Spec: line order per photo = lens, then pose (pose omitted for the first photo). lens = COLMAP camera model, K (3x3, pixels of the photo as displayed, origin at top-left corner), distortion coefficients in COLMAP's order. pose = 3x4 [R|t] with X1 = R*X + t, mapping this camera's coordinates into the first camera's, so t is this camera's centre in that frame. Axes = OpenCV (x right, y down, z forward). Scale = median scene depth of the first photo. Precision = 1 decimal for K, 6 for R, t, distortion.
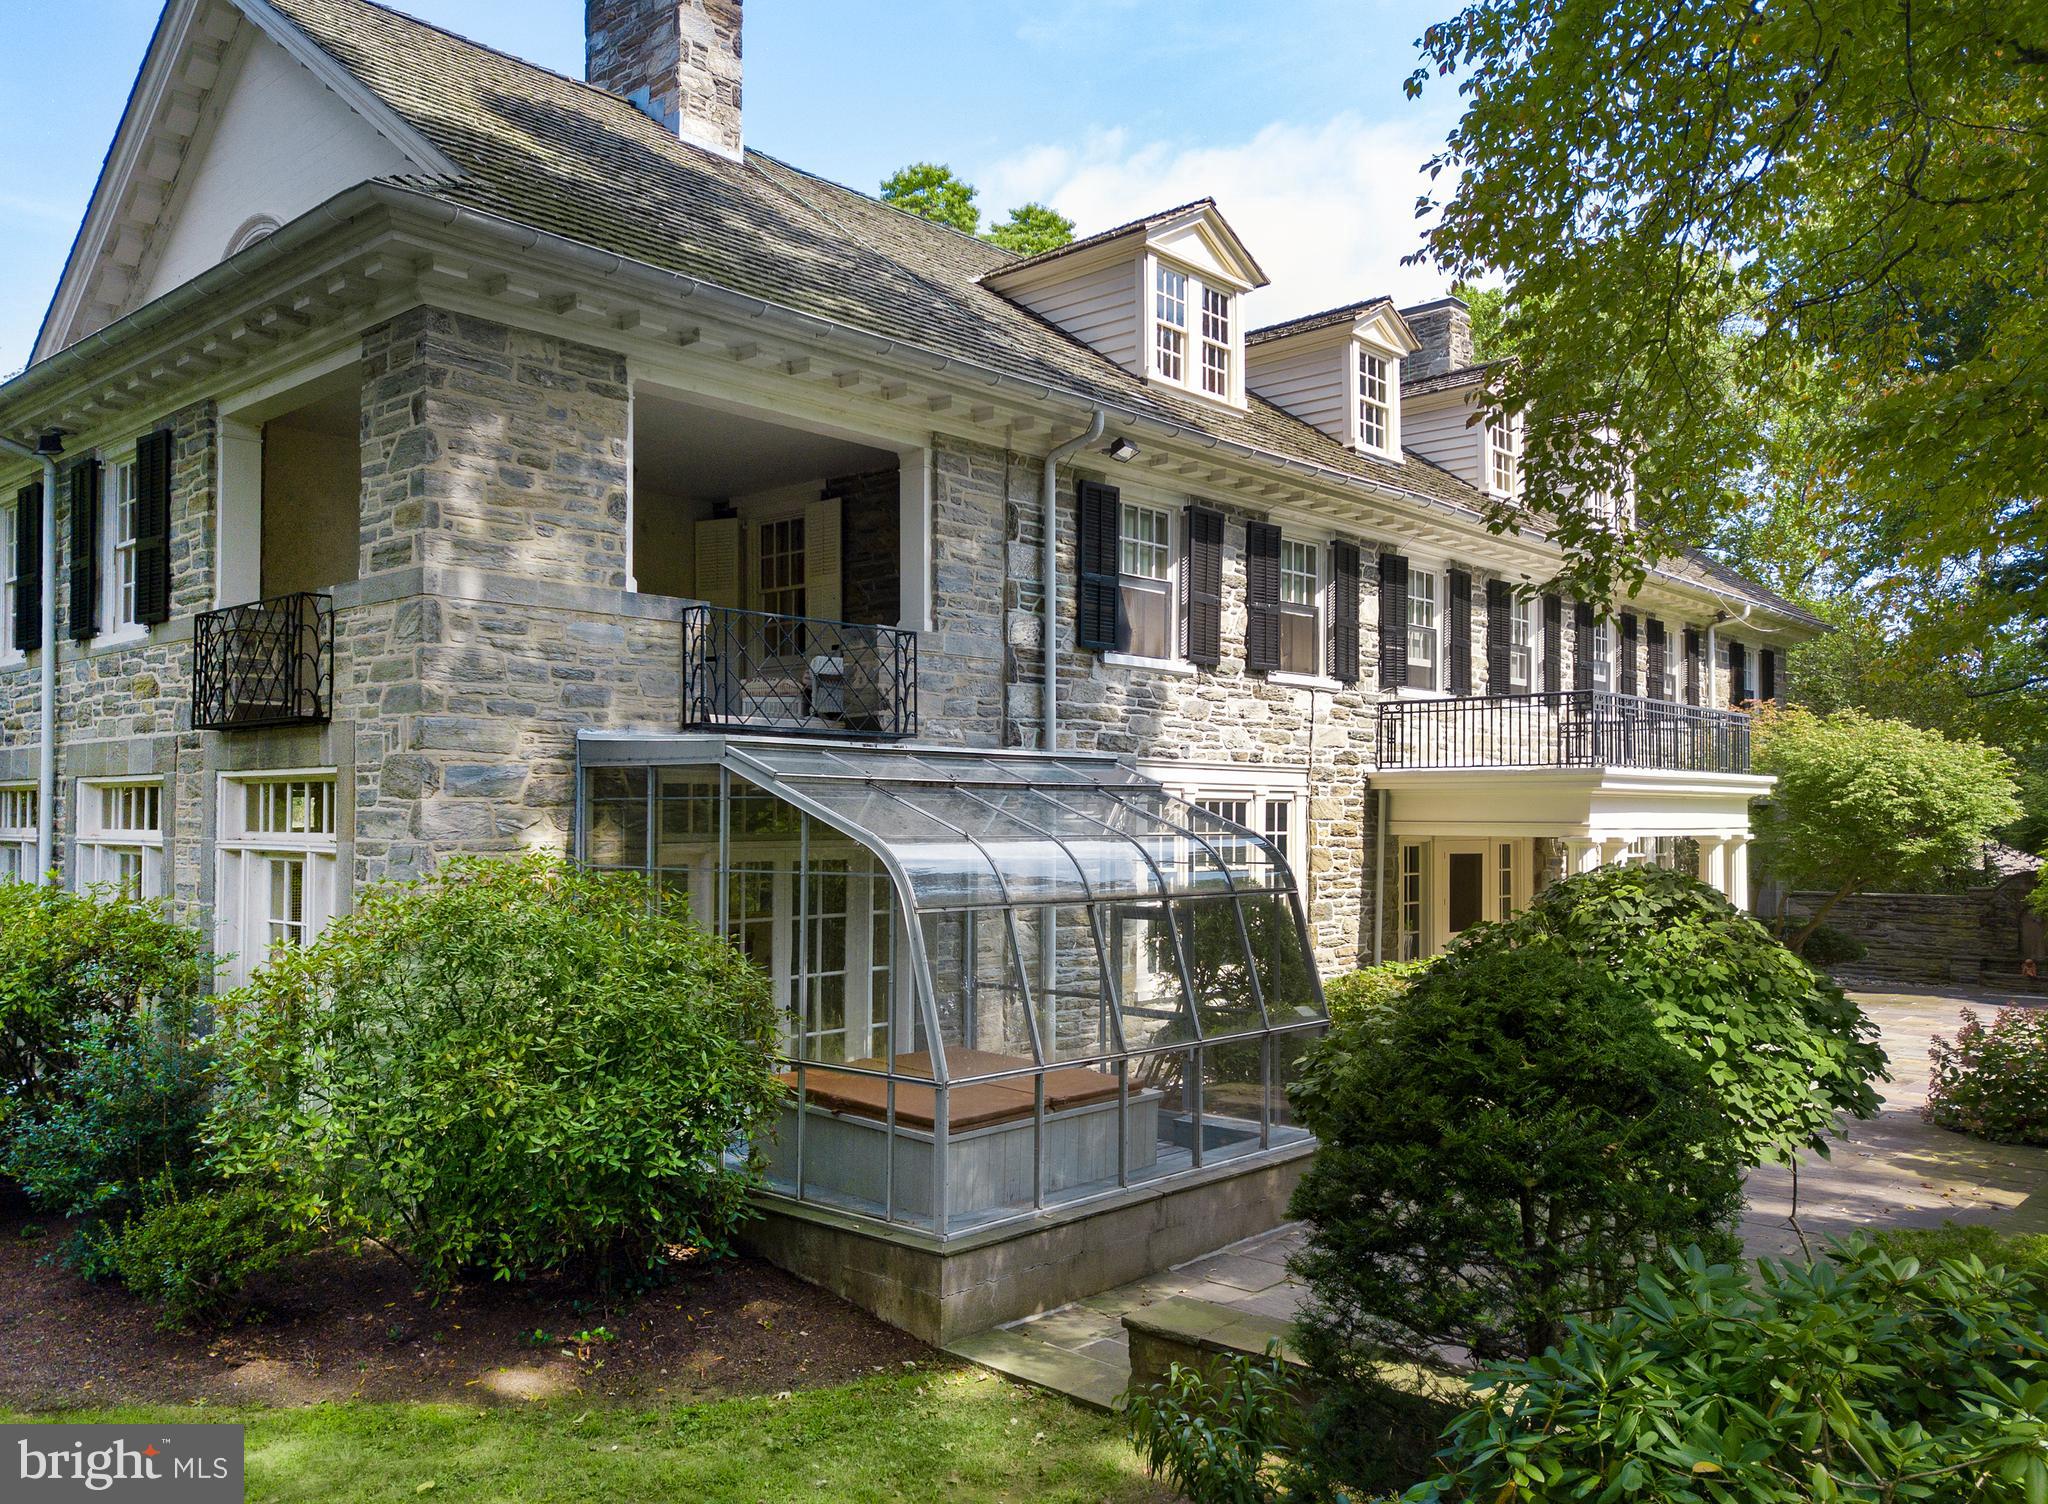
lens RADIAL K [[1601.1, 0, 1024.0], [0, 1601.1, 752.0], [0, 0, 1]] dist [0.076175, -0.160545]
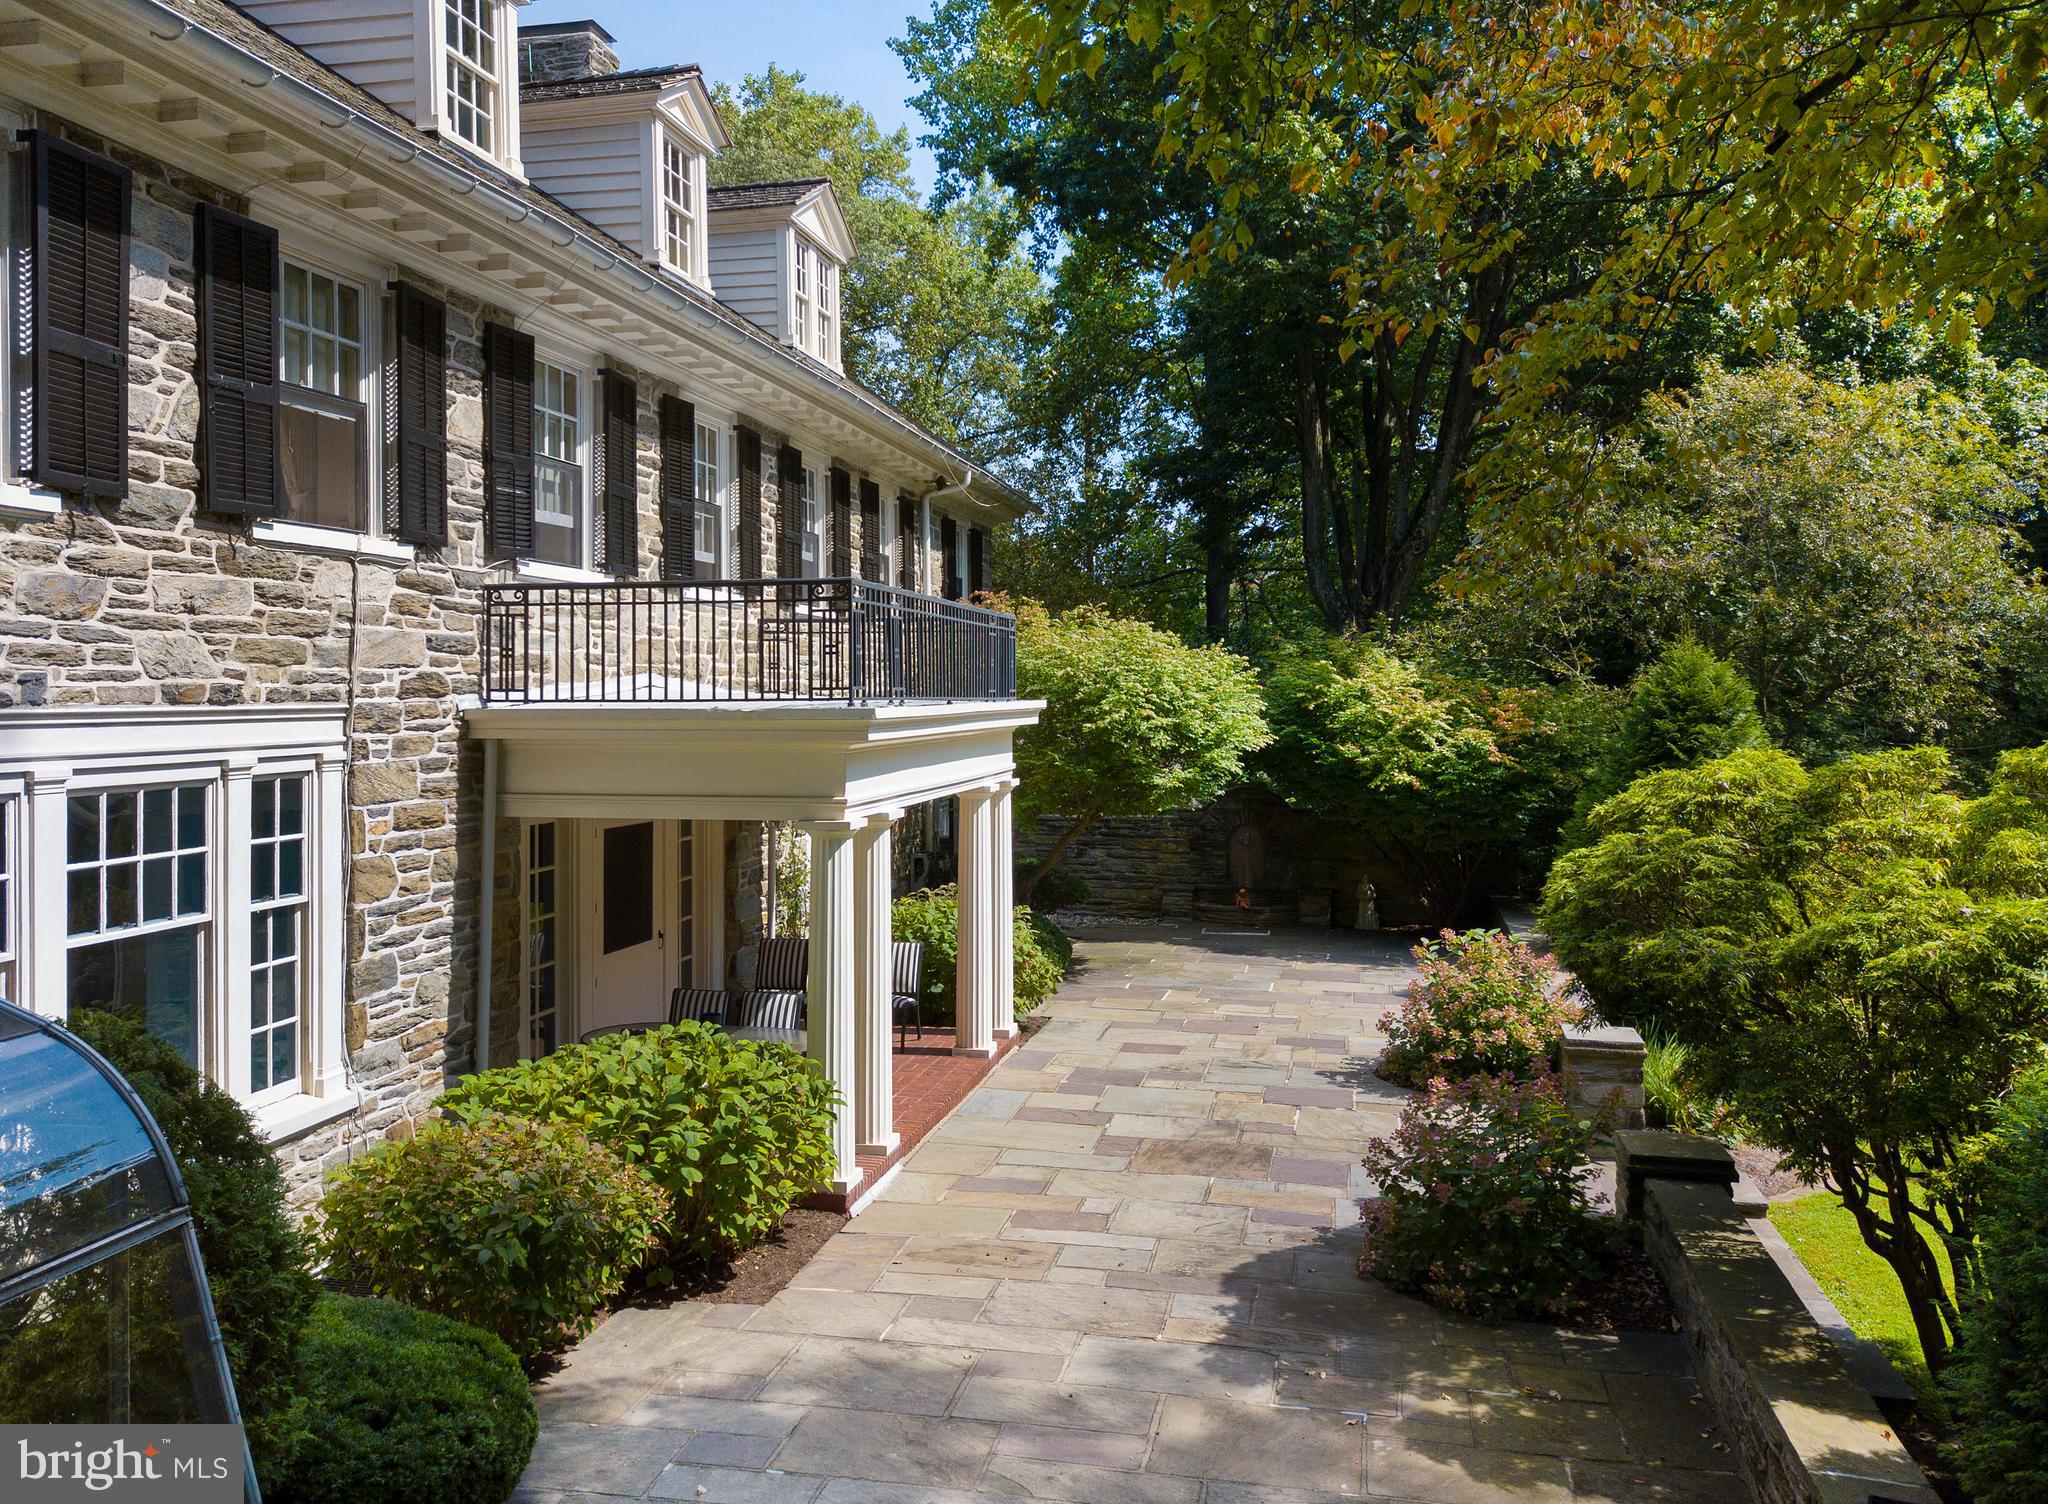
lens RADIAL K [[1661.0, 0, 1030.6], [0, 1661.0, 715.8], [0, 0, 1]] dist [-0.001070, 0.000568]
pose [[0.865038, -0.015492, 0.501467, 0.092392], [-0.010210, 0.998773, 0.048469, -0.015165], [-0.501603, -0.047047, 0.863818, 0.391682]]
